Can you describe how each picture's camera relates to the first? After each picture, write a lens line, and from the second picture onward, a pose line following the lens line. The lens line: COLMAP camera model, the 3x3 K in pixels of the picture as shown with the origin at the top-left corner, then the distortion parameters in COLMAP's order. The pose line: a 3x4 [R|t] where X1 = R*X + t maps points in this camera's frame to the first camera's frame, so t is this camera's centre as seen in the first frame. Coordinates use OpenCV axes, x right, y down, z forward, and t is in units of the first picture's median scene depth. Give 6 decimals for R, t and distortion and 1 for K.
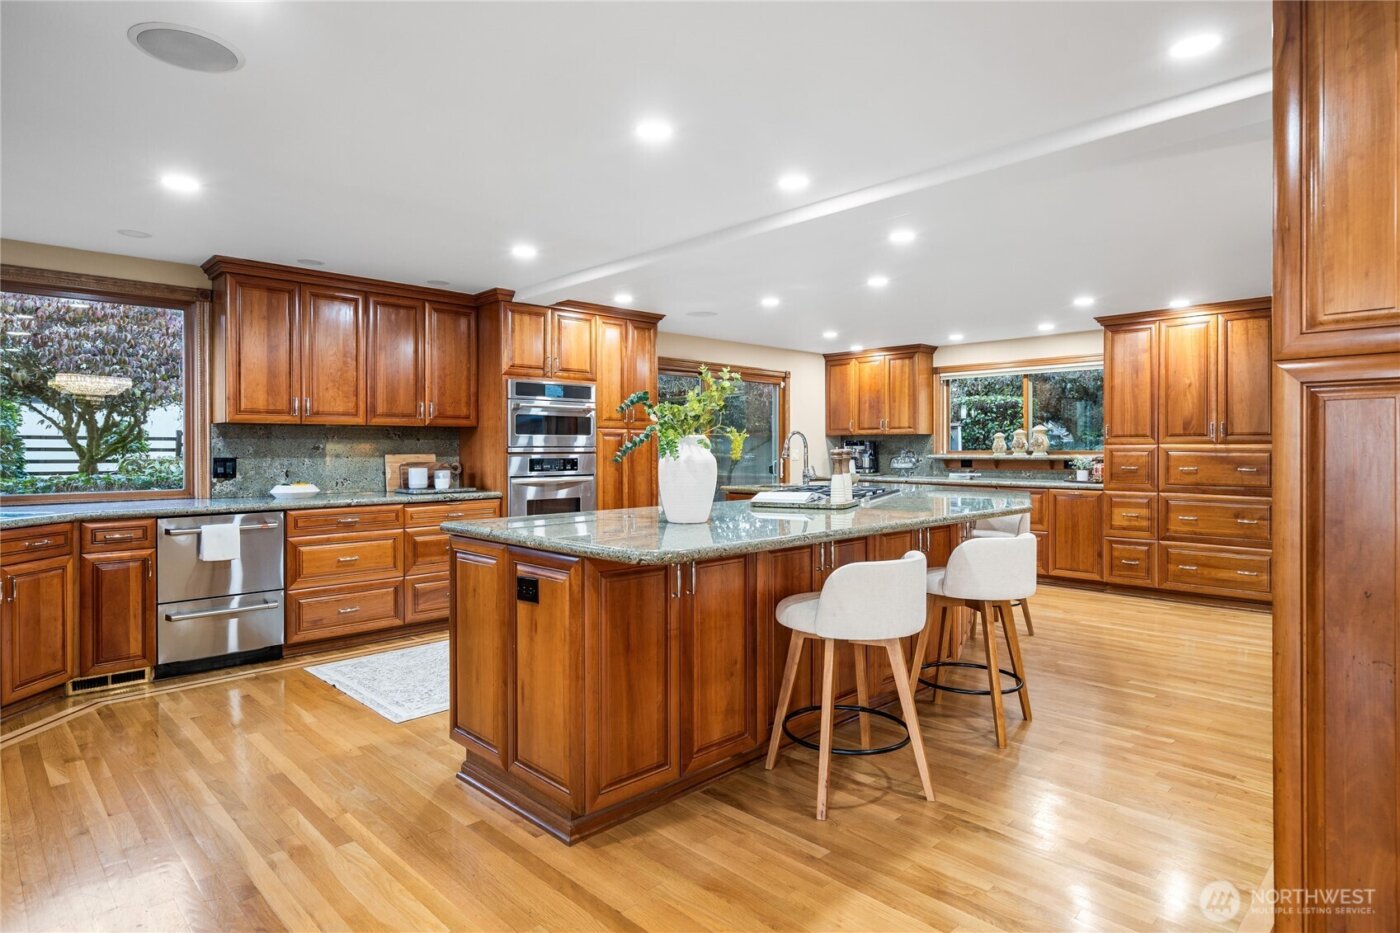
lens RADIAL K [[771.5, 0, 692.0], [0, 771.5, 456.8], [0, 0, 1]] dist [0.010584, 0.000311]
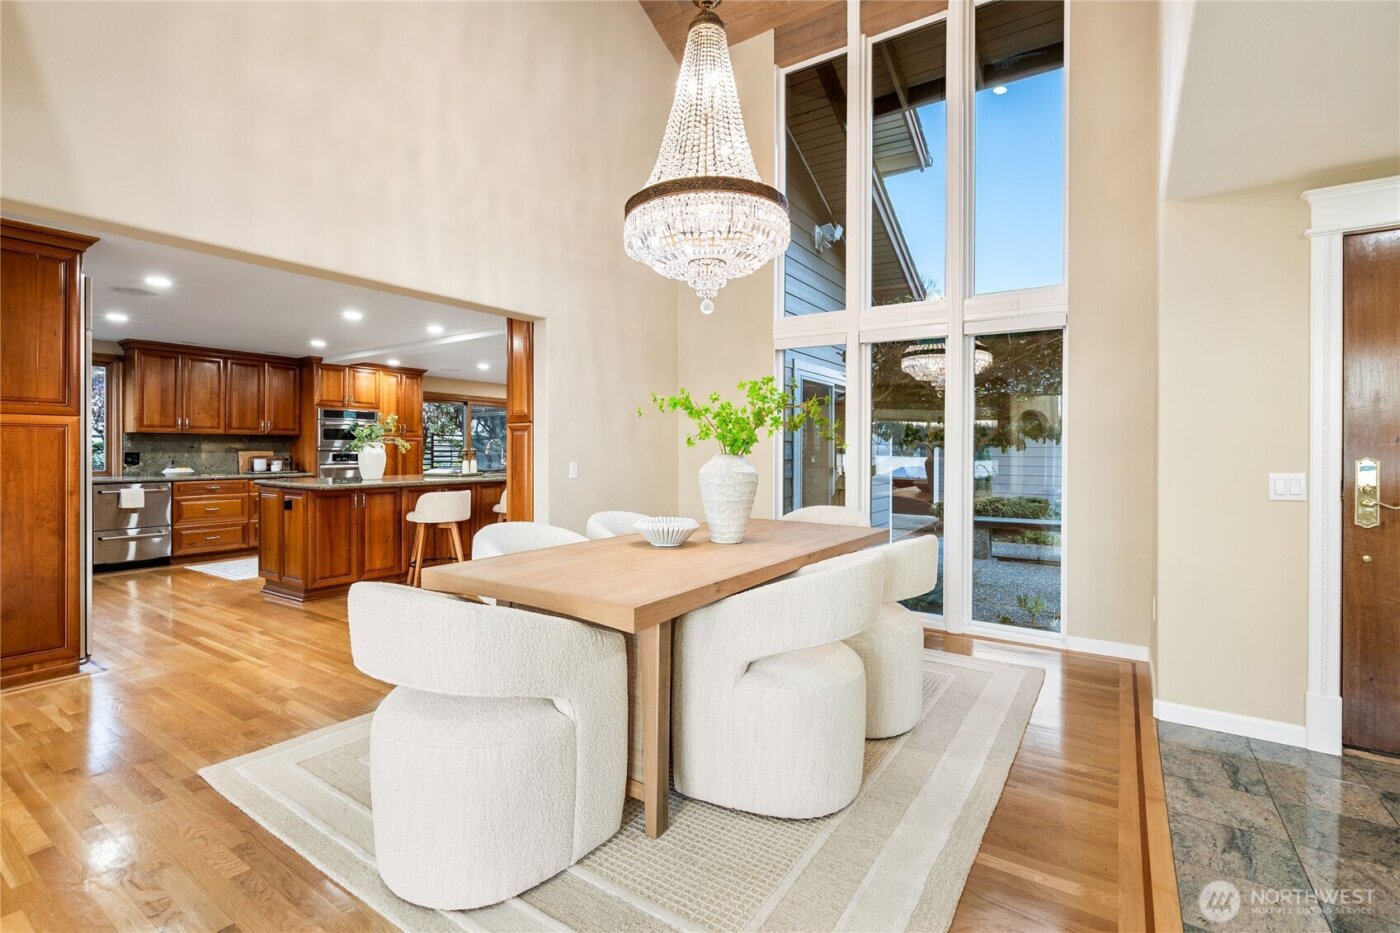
lens RADIAL K [[636.5, 0, 696.9], [0, 636.5, 457.9], [0, 0, 1]] dist [-0.003387, 0.000320]
pose [[0.976677, 0.003212, 0.214690, 0.285437], [-0.003681, 0.999992, 0.001787, 0.005702], [-0.214683, -0.002535, 0.976681, -0.576351]]
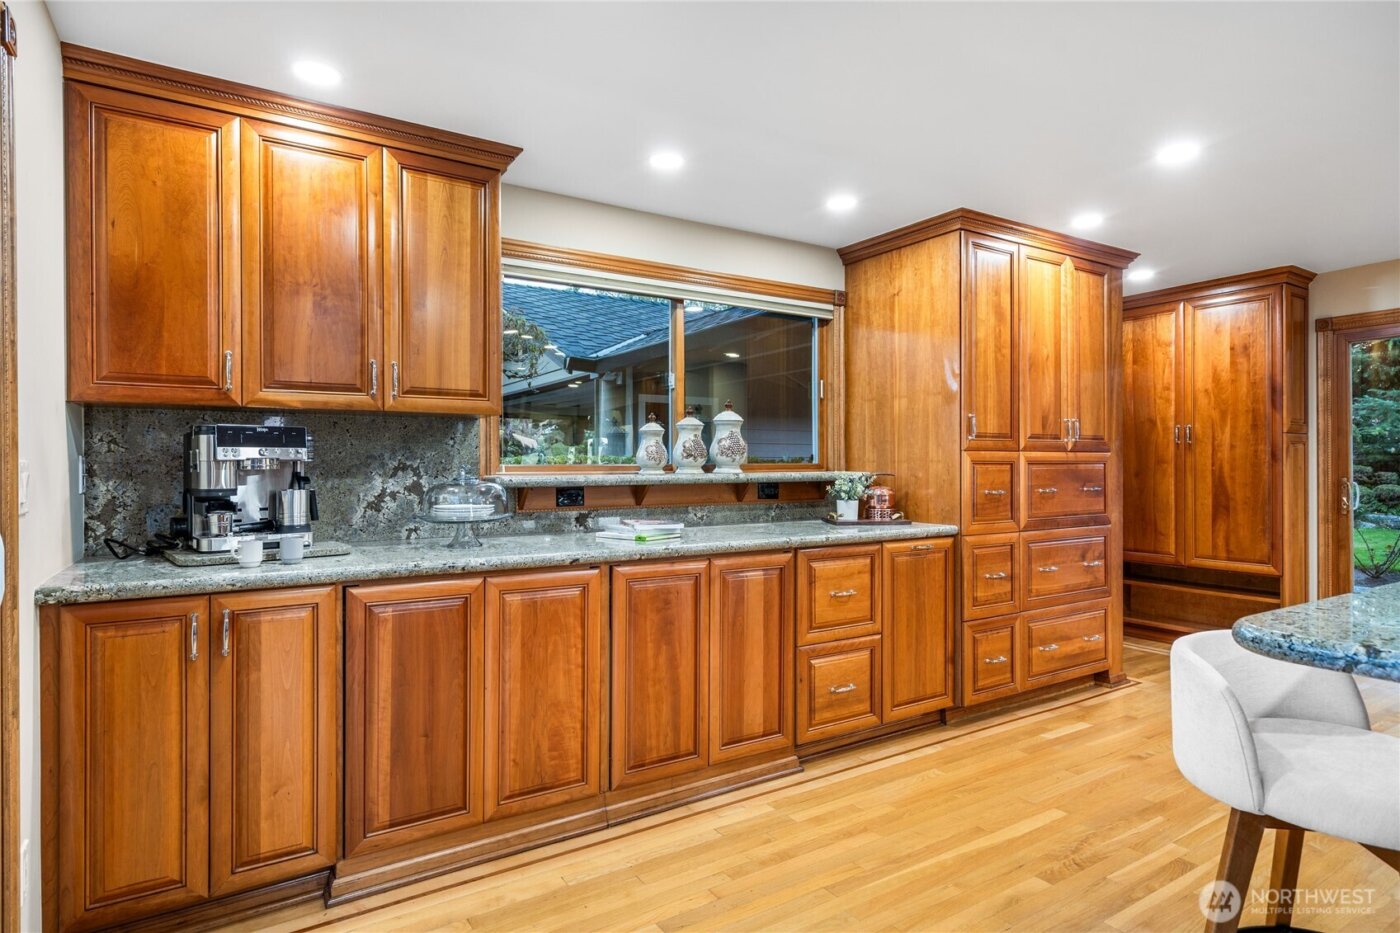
lens RADIAL K [[771.5, 0, 705.7], [0, 771.5, 466.1], [0, 0, 1]] dist [0.010584, 0.000311]
pose [[0.187121, -0.002400, 0.982334, -0.032269], [0.013149, 0.999914, -0.000061, -0.009288], [-0.982249, 0.012928, 0.187137, 1.294967]]
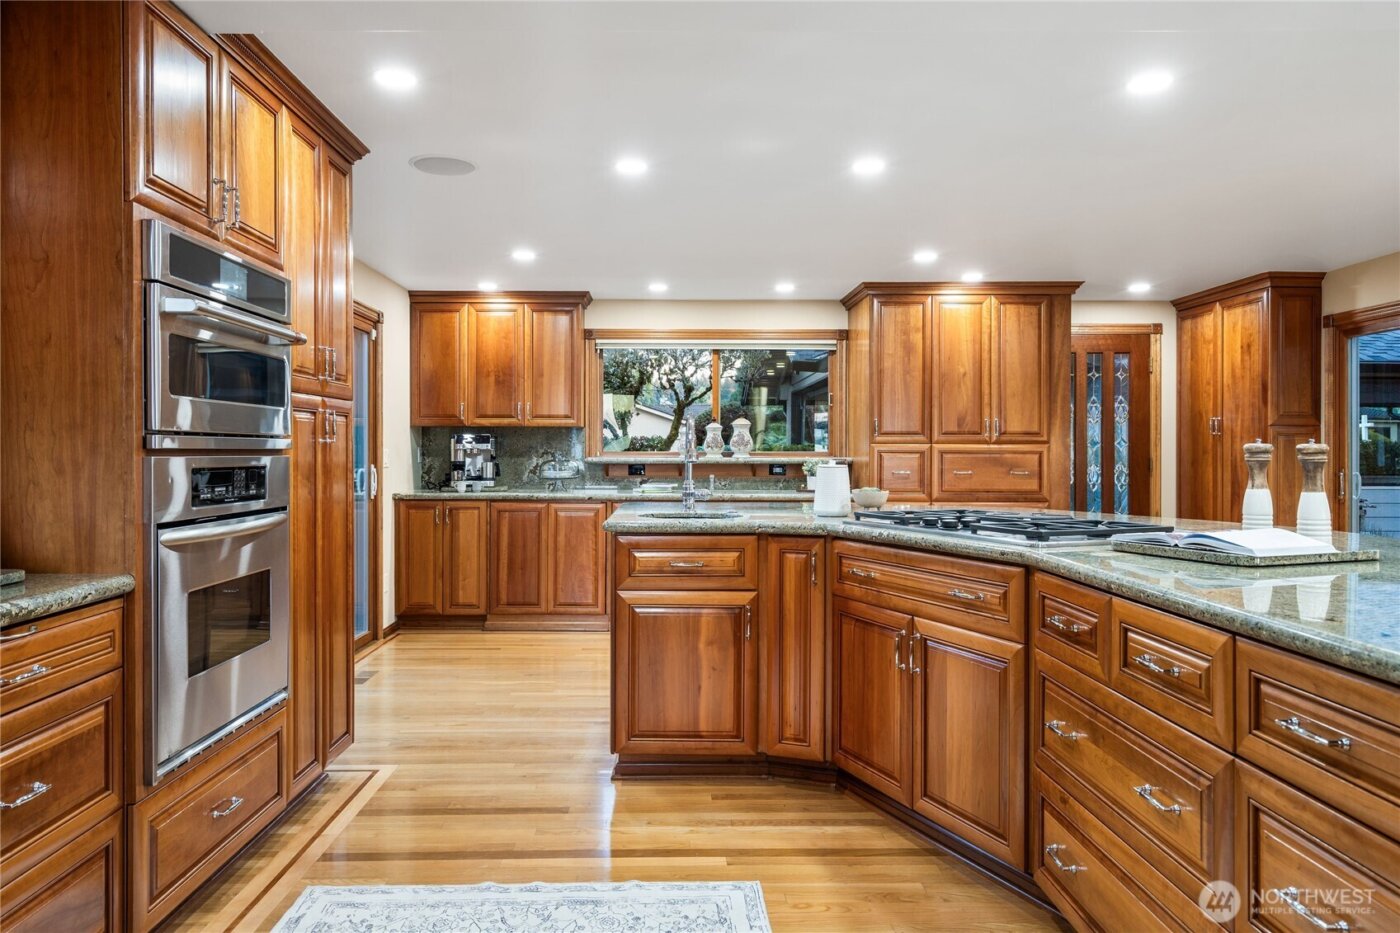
lens RADIAL K [[955.5, 0, 689.4], [0, 955.5, 460.0], [0, 0, 1]] dist [0.013220, 0.006578]
pose [[0.685077, -0.003519, 0.728462, -0.371521], [0.005311, 0.999986, -0.000163, -0.000119], [-0.728451, 0.003980, 0.685086, 0.559476]]
